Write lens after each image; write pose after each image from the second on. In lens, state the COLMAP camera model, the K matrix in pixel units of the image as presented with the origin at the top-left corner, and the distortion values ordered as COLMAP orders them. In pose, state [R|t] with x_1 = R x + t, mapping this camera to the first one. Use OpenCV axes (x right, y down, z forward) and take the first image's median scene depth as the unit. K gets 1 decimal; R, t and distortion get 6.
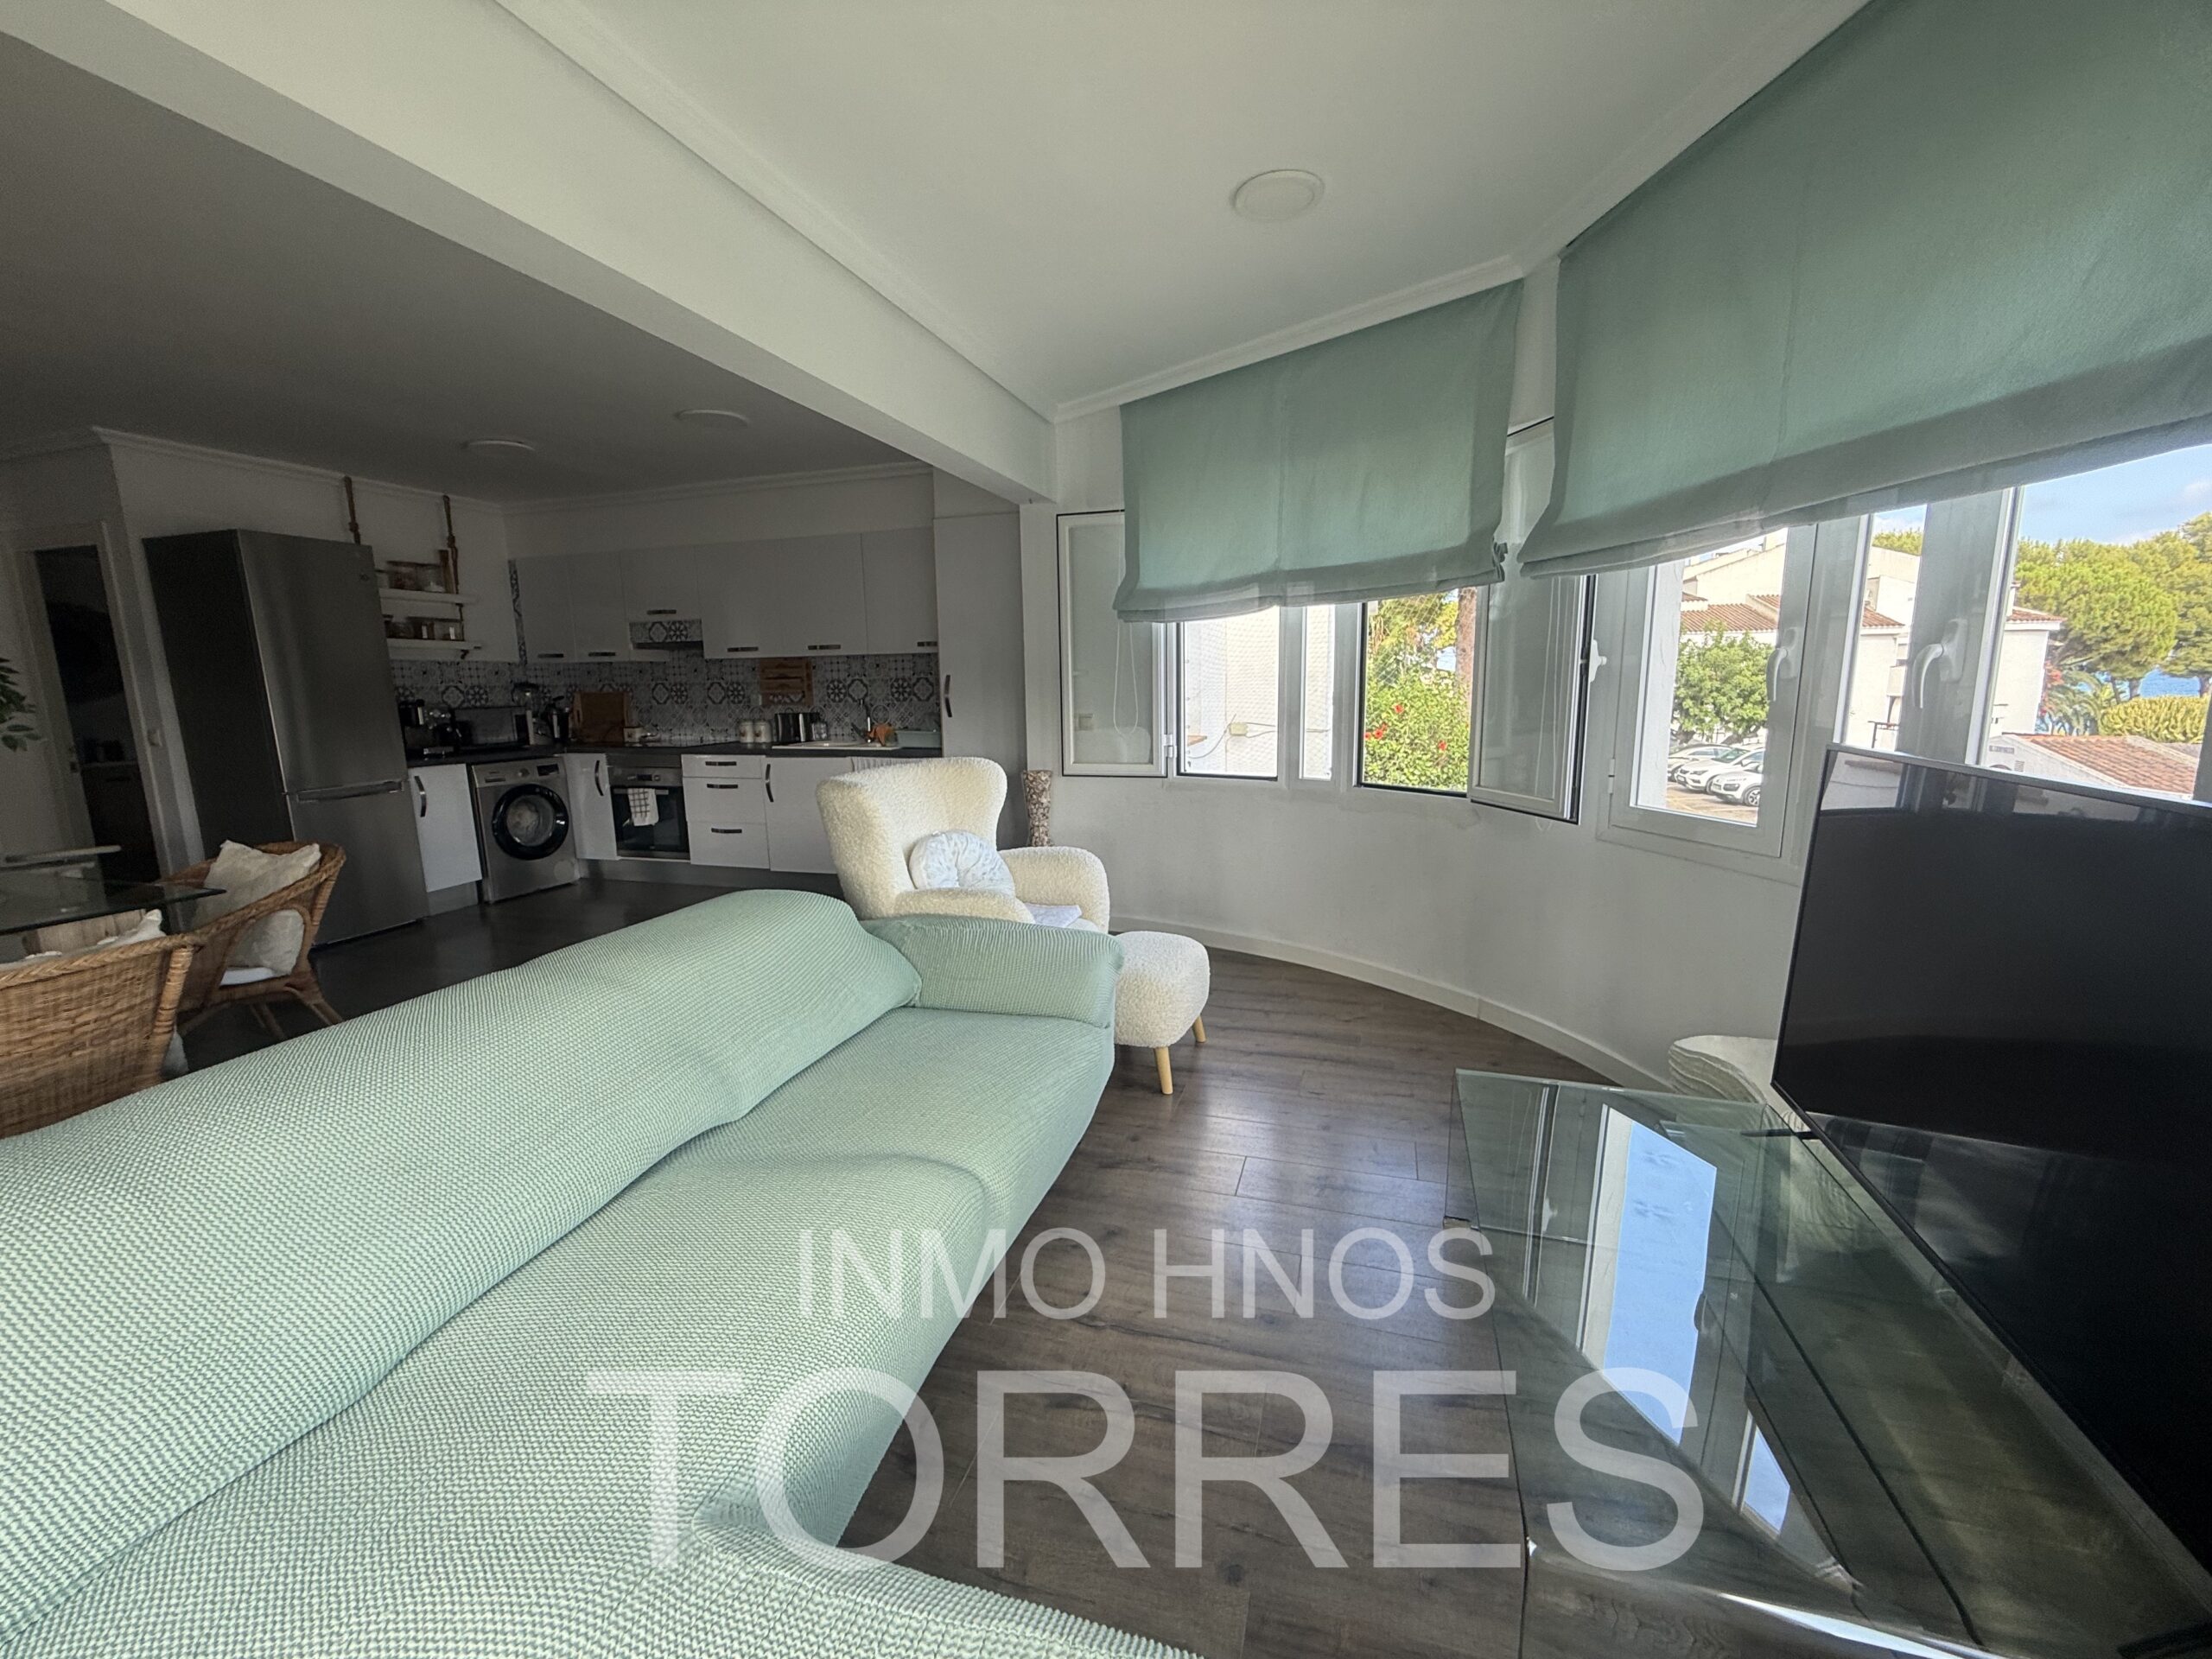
lens RADIAL K [[885.8, 0, 1097.0], [0, 885.8, 828.3], [0, 0, 1]] dist [-0.001903, 0.000109]
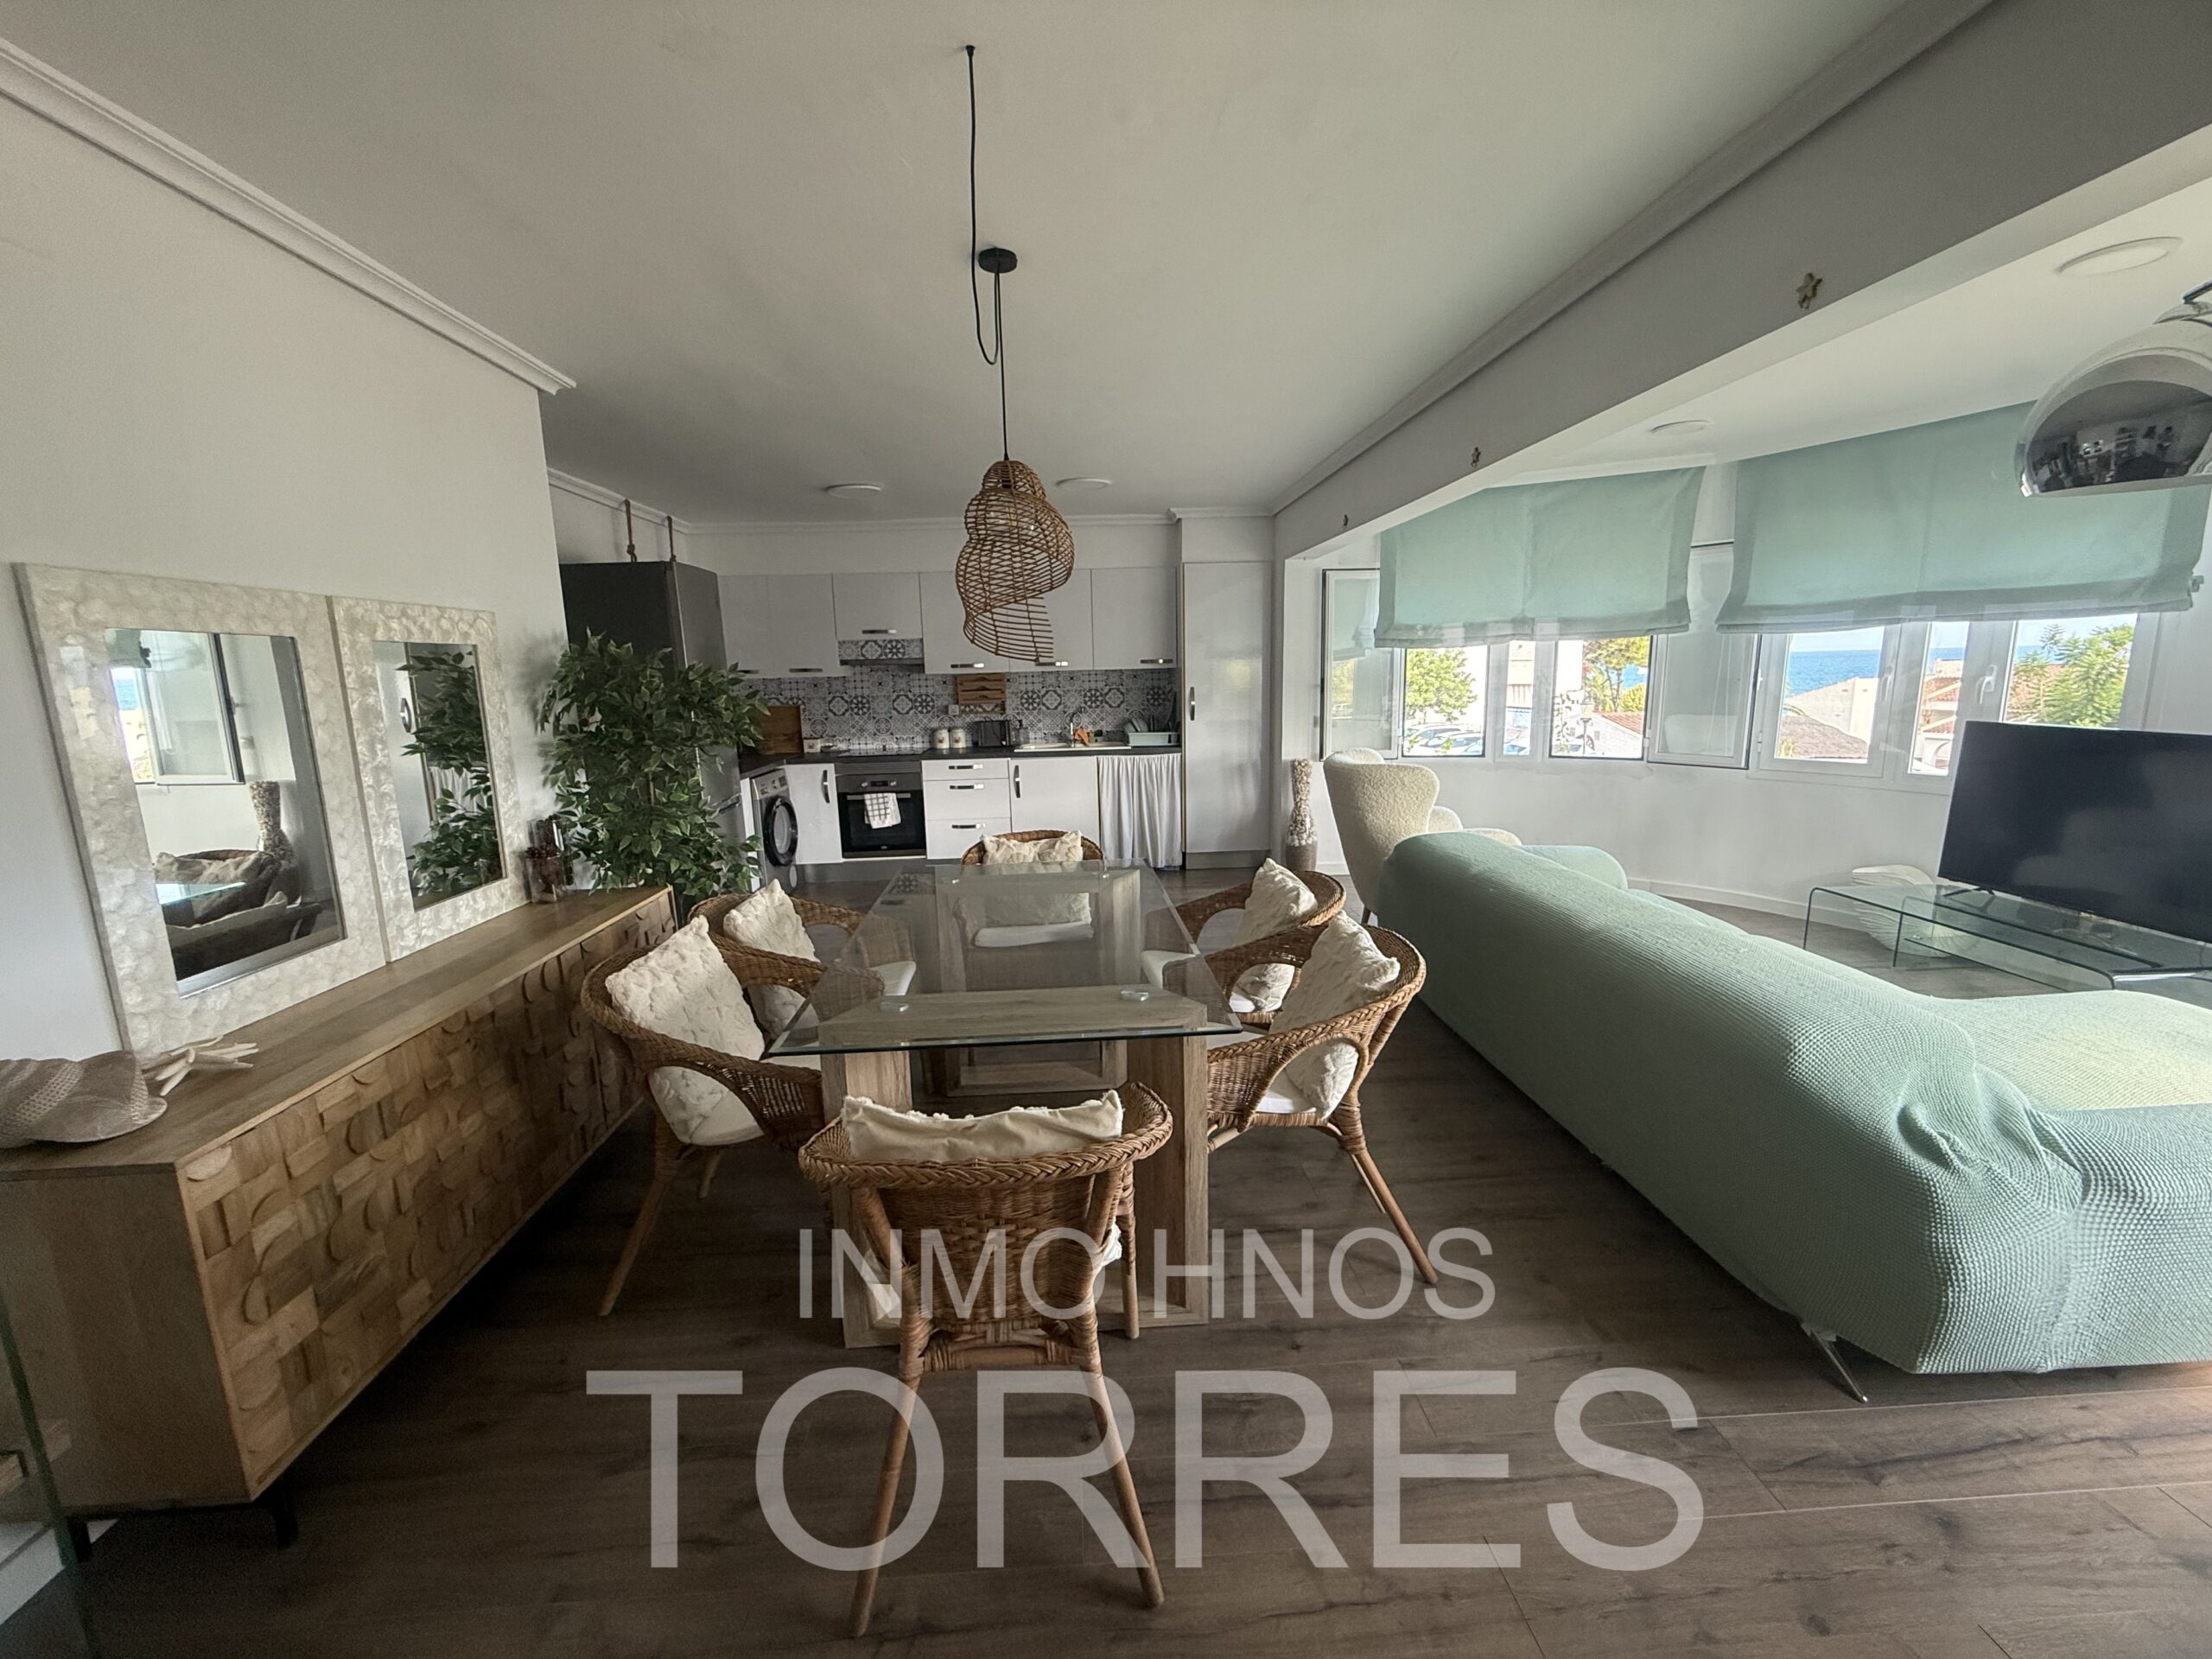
lens RADIAL K [[885.8, 0, 1097.5], [0, 885.8, 824.3], [0, 0, 1]] dist [-0.001903, 0.000109]
pose [[0.941725, -0.065867, 0.329872, -0.617660], [0.066297, 0.997750, 0.009959, -0.000204], [-0.329786, 0.012491, 0.943973, -0.117007]]
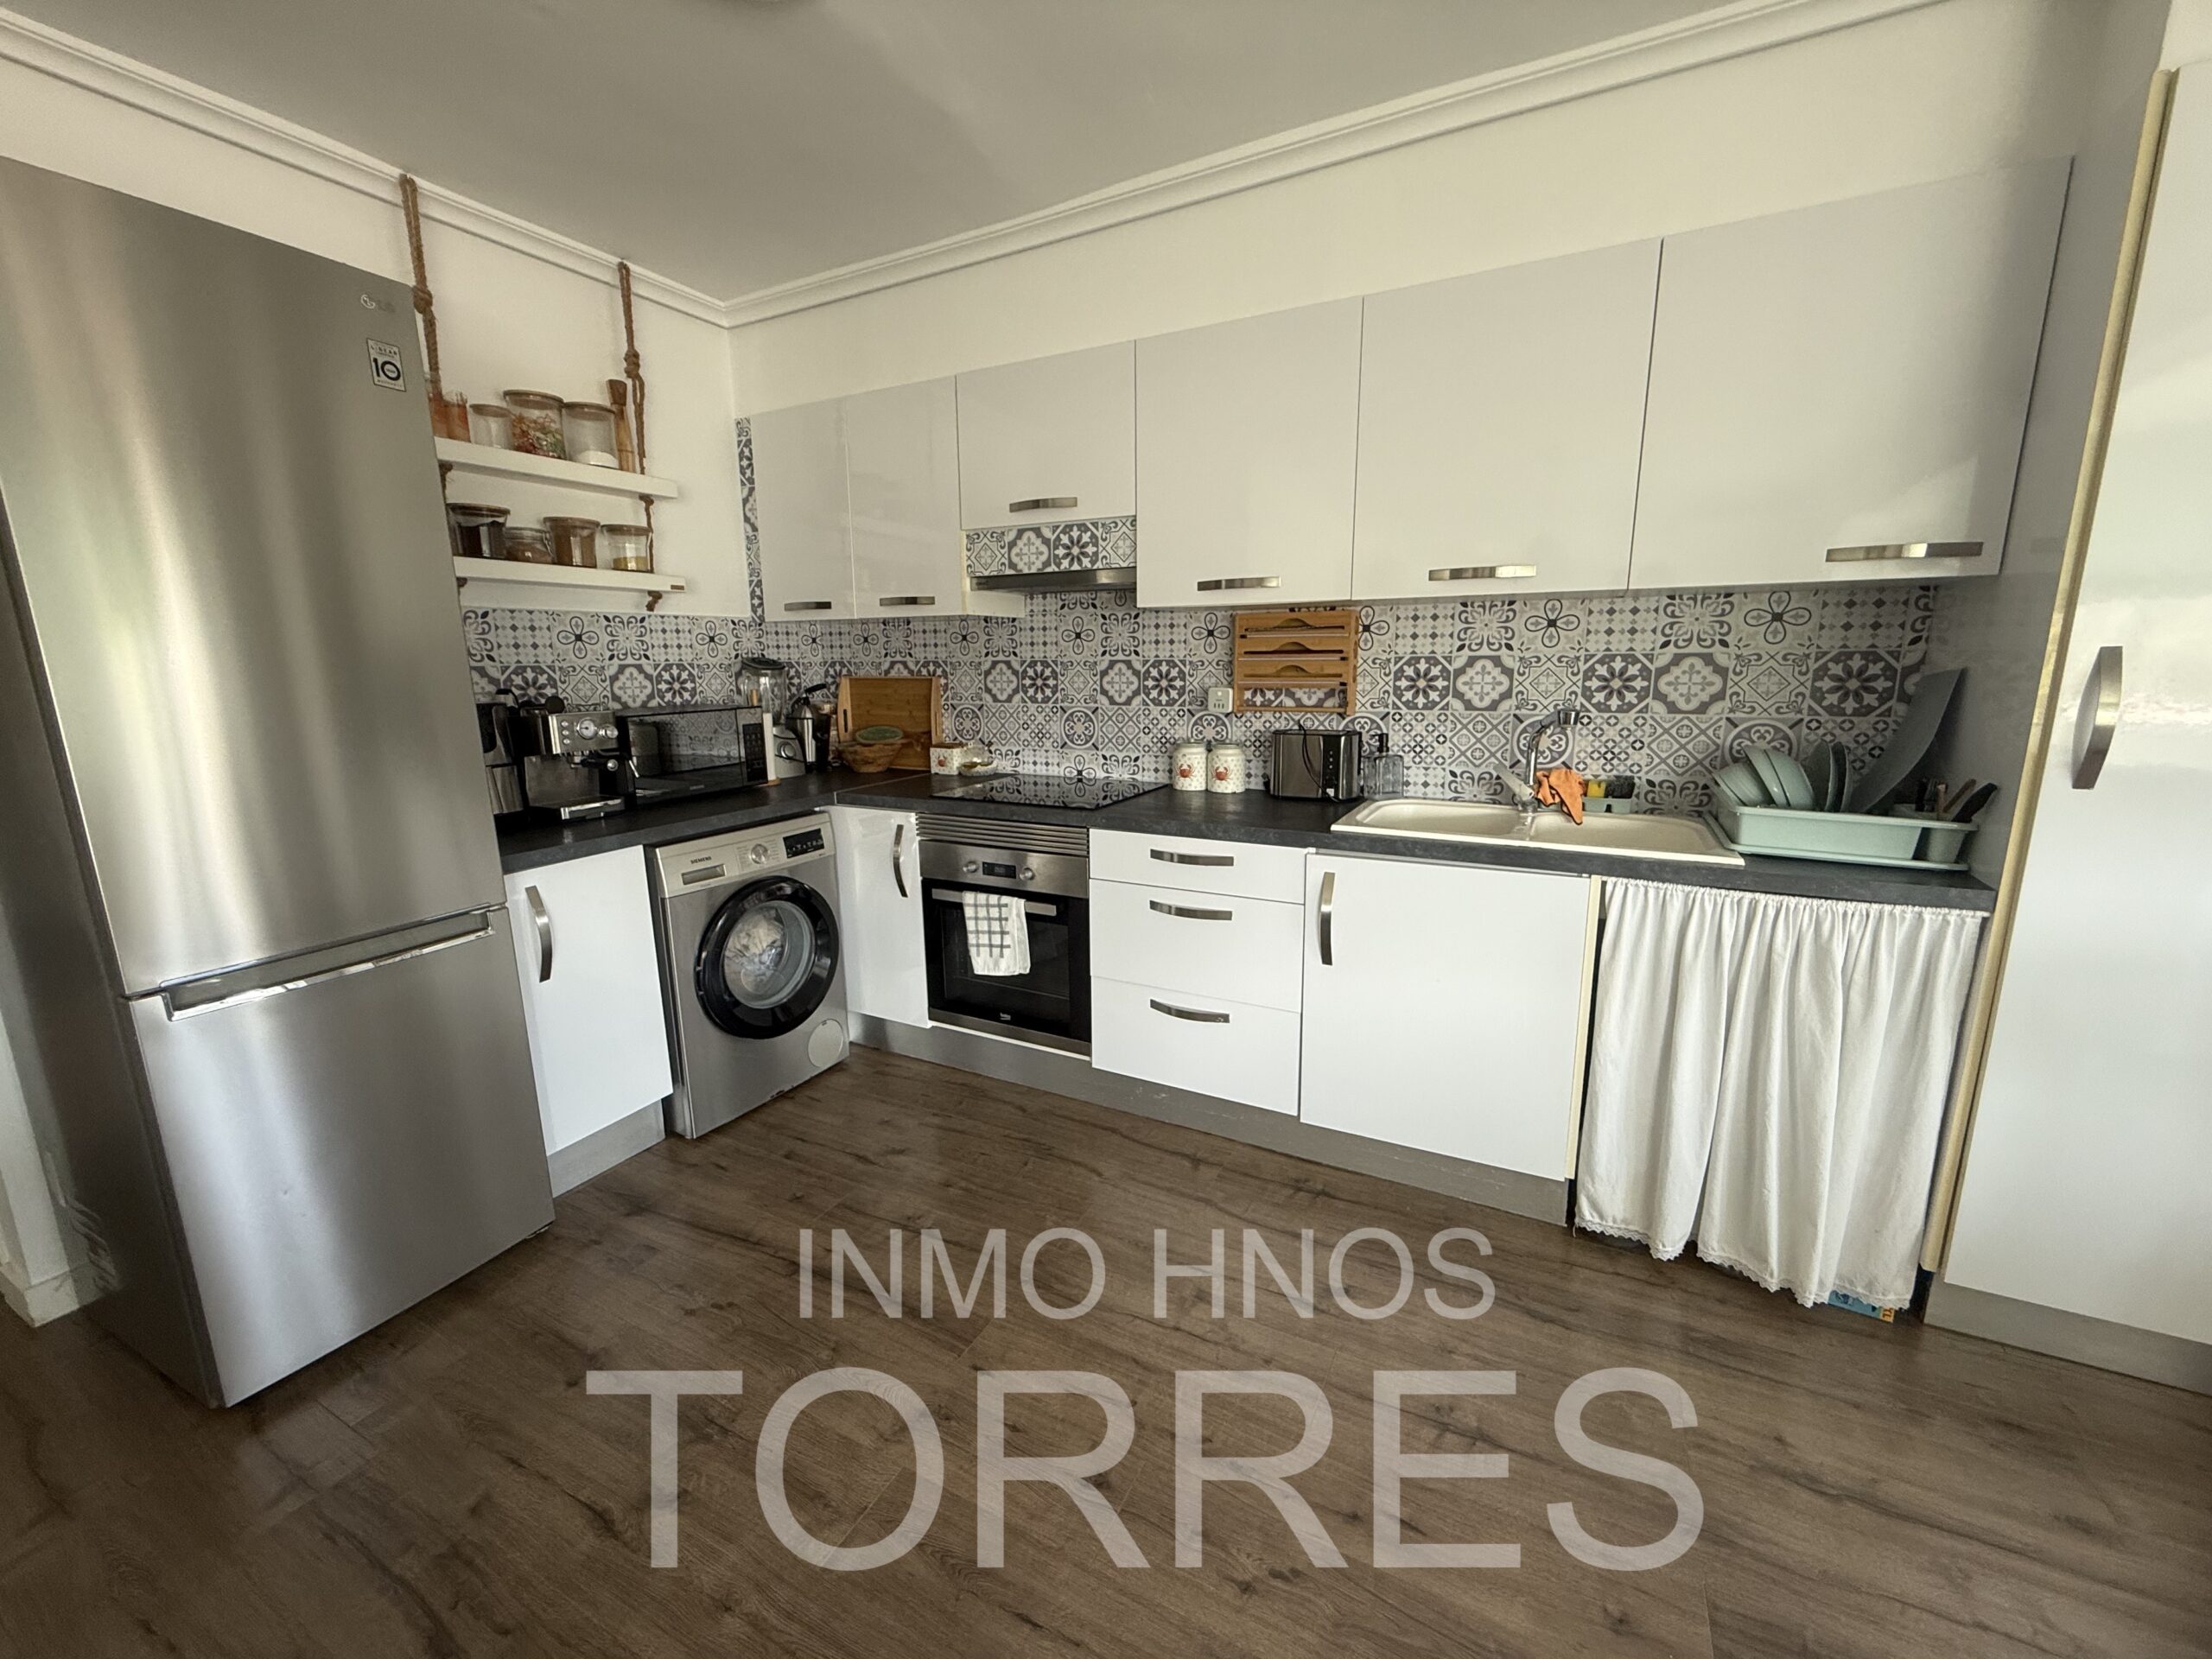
lens RADIAL K [[885.8, 0, 1093.8], [0, 885.8, 832.4], [0, 0, 1]] dist [-0.001903, 0.000109]
pose [[0.981644, 0.043157, -0.185774, -0.376898], [-0.036925, 0.998637, 0.036876, -0.094820], [0.187112, -0.029340, 0.981900, 0.557760]]
